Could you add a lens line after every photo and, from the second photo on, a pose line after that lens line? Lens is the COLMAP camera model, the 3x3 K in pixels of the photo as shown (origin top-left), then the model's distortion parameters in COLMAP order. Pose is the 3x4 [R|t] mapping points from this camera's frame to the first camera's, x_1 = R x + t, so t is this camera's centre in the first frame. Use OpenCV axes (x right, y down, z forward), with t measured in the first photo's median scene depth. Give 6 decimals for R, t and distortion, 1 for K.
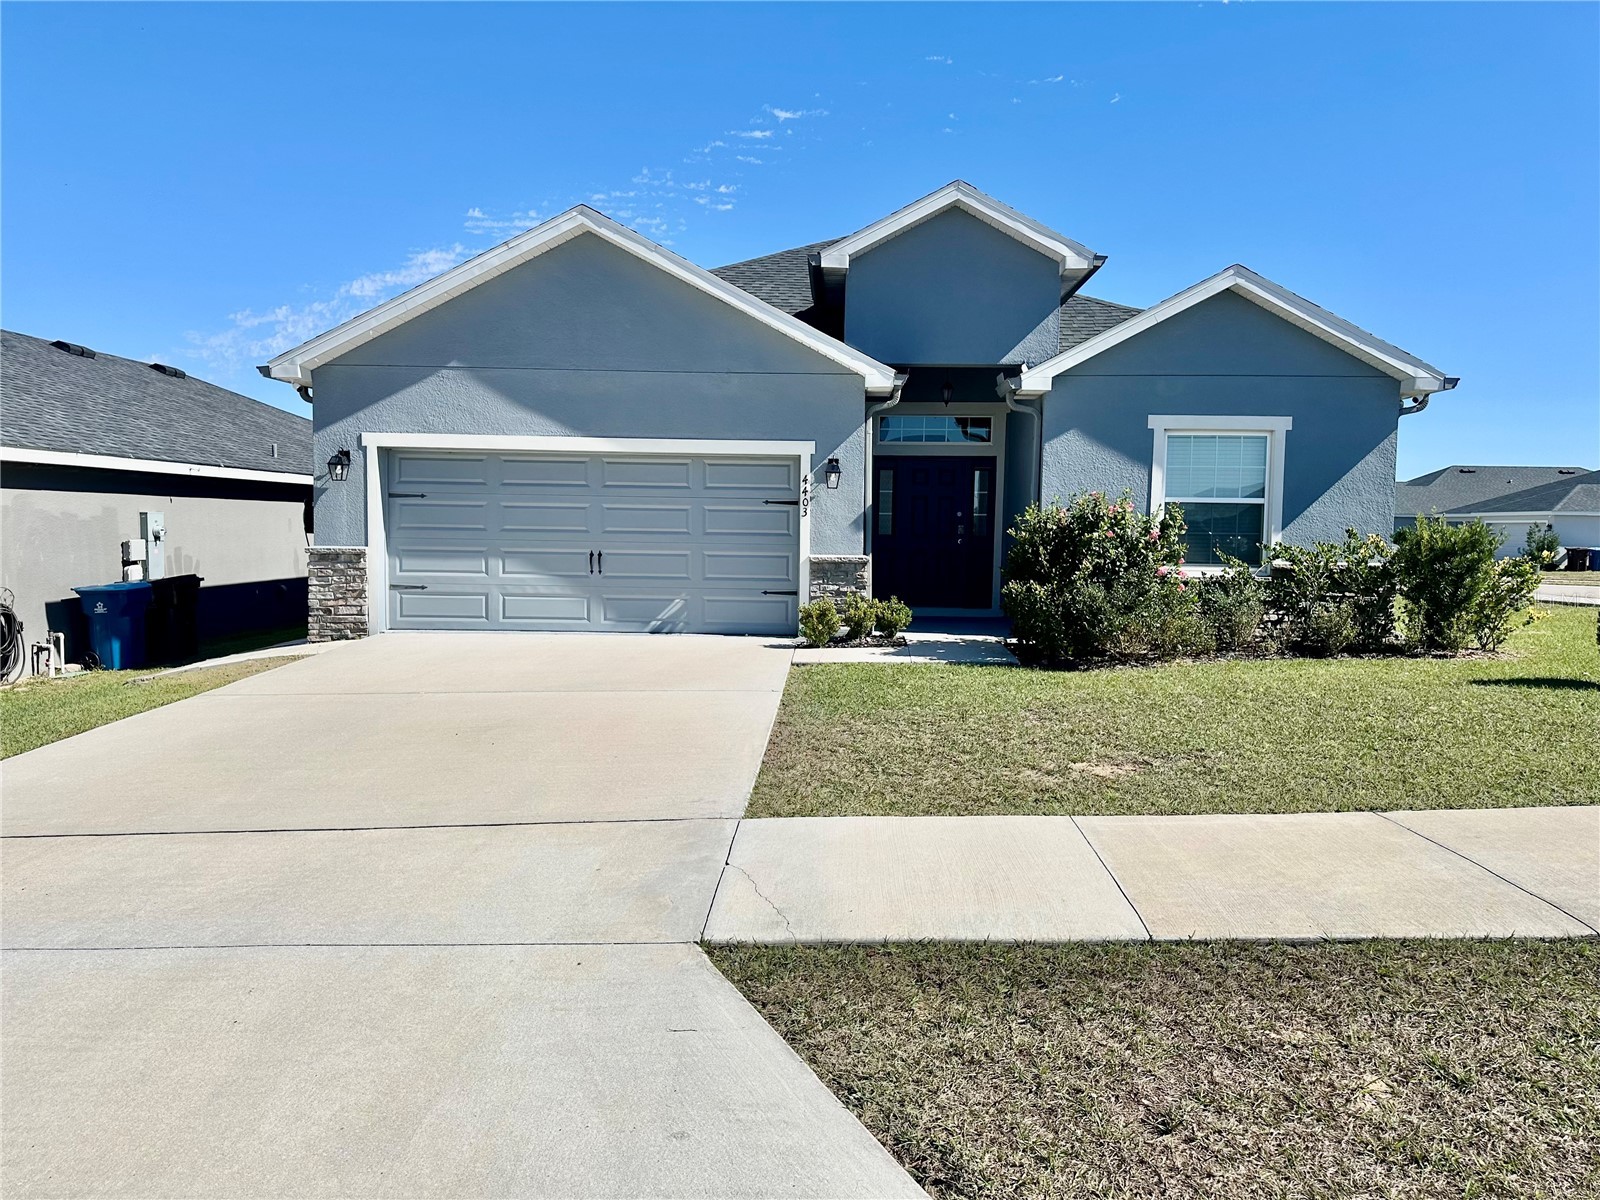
lens RADIAL K [[1144.4, 0, 800.0], [0, 1144.4, 600.0], [0, 0, 1]] dist [0.102221, -0.119361]
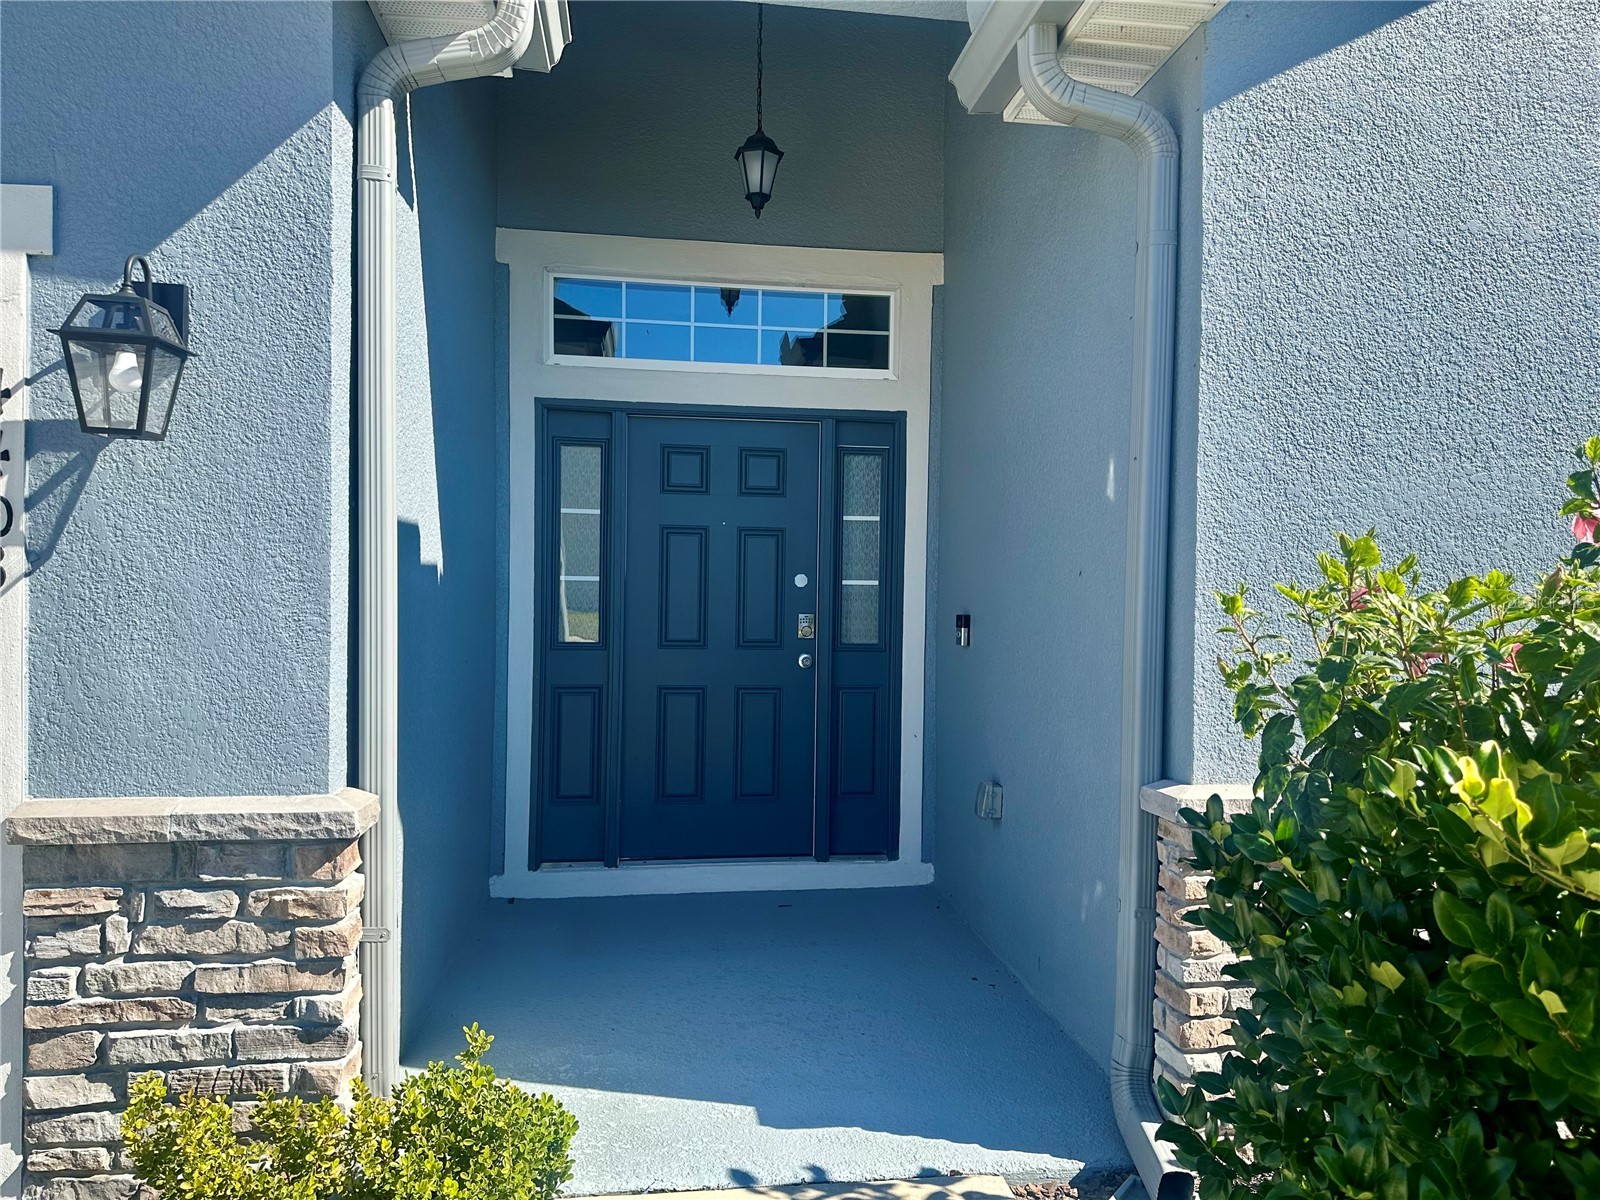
lens RADIAL K [[1144.4, 0, 800.0], [0, 1144.4, 600.0], [0, 0, 1]] dist [0.102221, -0.119361]
pose [[0.986707, -0.001333, 0.162501, 0.101339], [0.010789, 0.998297, -0.057323, -0.059885], [-0.162148, 0.058314, 0.985042, 0.804162]]
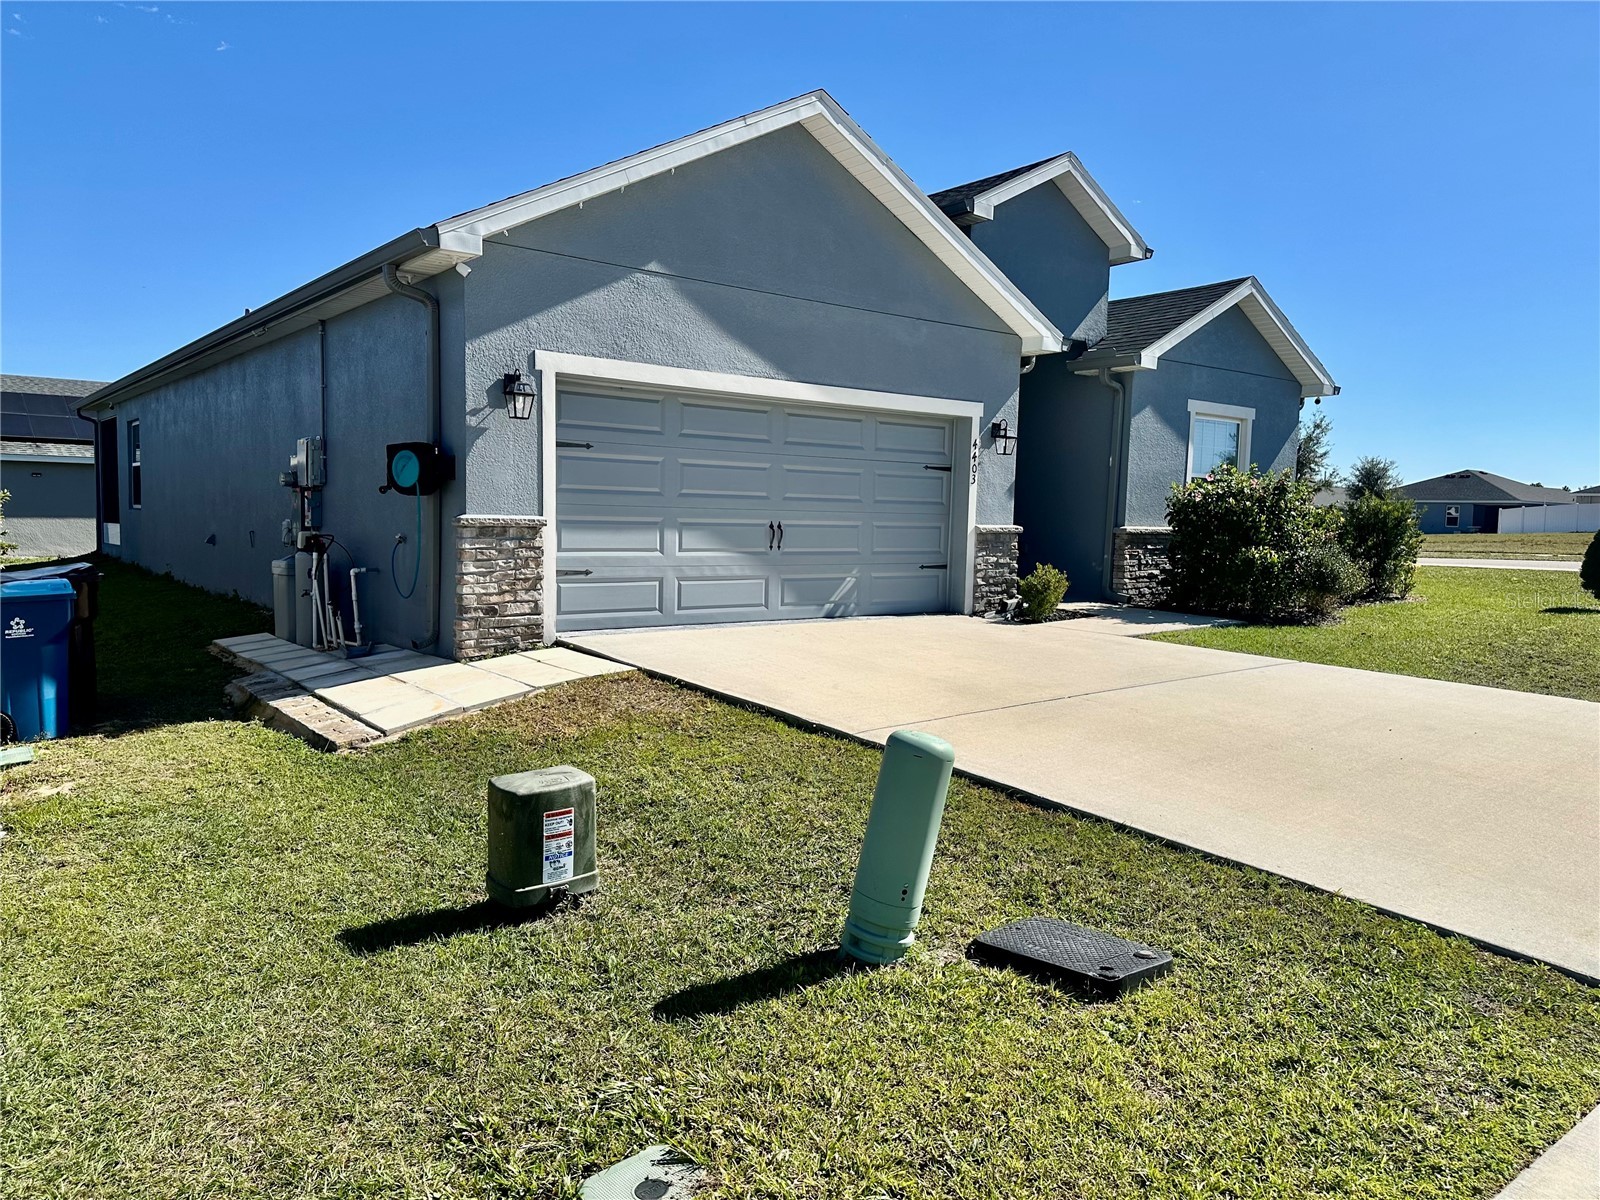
lens RADIAL K [[1111.1, 0, 820.7], [0, 1111.1, 627.2], [0, 0, 1]] dist [0.123559, -0.253349]
pose [[0.770684, -0.062370, 0.634158, -0.679875], [0.033363, 0.997783, 0.057587, -0.012465], [-0.636344, -0.023224, 0.771056, 0.371335]]
